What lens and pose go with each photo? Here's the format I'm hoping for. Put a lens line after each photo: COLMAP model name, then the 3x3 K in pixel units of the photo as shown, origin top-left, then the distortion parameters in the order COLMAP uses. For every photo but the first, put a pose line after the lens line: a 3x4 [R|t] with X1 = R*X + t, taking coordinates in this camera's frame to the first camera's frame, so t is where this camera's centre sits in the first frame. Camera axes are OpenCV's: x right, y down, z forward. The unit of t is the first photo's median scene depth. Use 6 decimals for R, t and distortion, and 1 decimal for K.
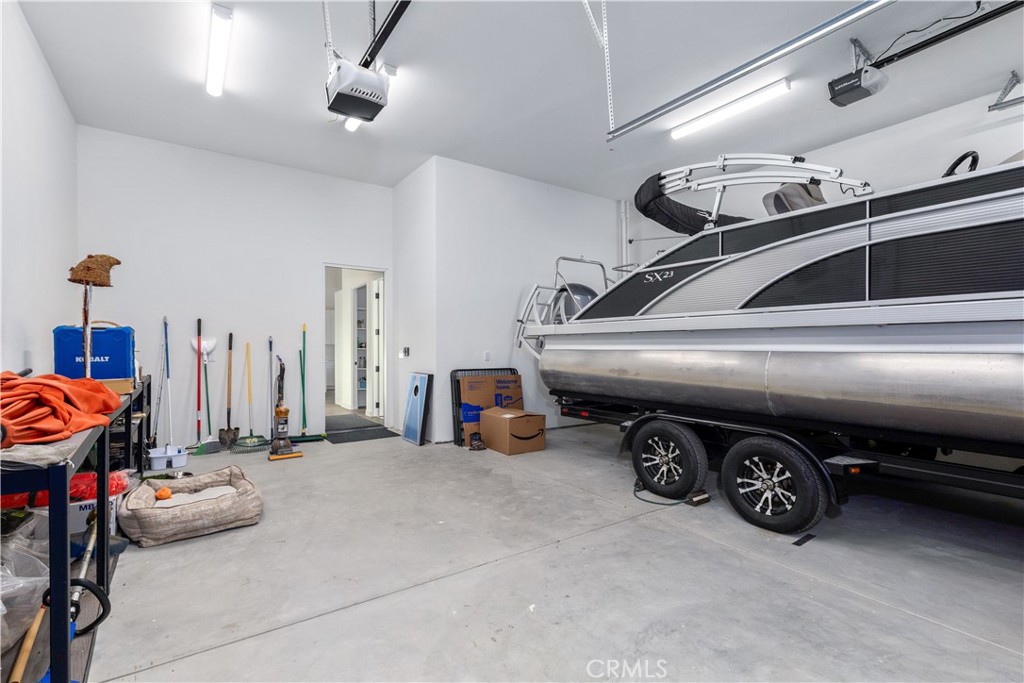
lens RADIAL K [[458.7, 0, 504.5], [0, 458.7, 348.5], [0, 0, 1]] dist [0.004723, 0.000457]
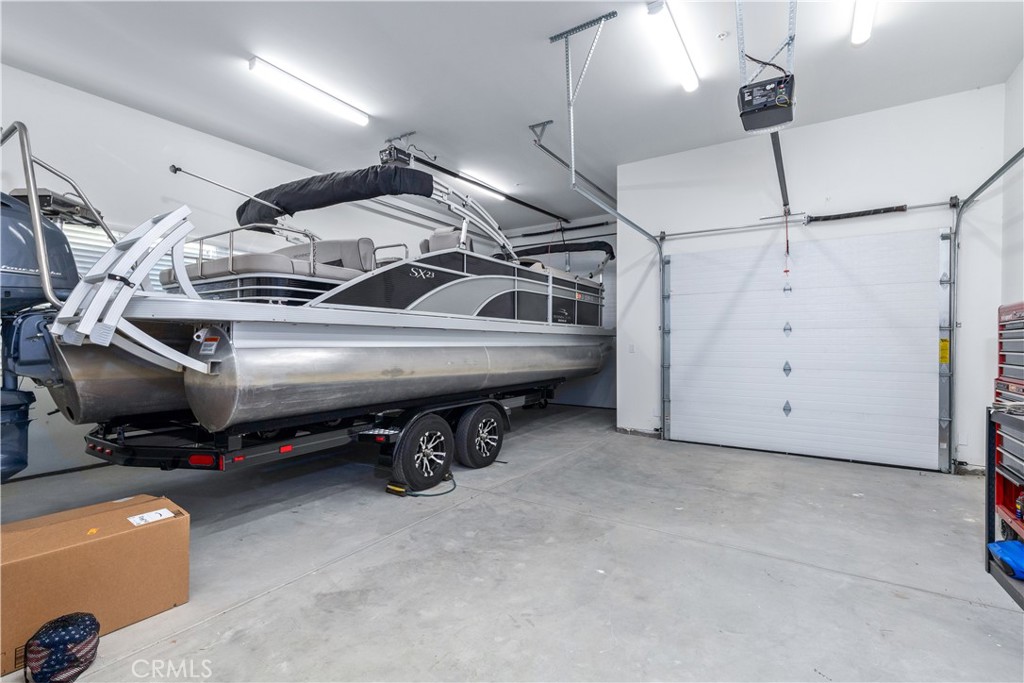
lens RADIAL K [[458.7, 0, 503.8], [0, 458.7, 338.6], [0, 0, 1]] dist [0.004723, 0.000457]
pose [[-0.371323, 0.005927, 0.928485, -0.713030], [-0.001100, 0.999976, -0.006823, -0.007971], [-0.928503, -0.003555, -0.371308, 1.286496]]
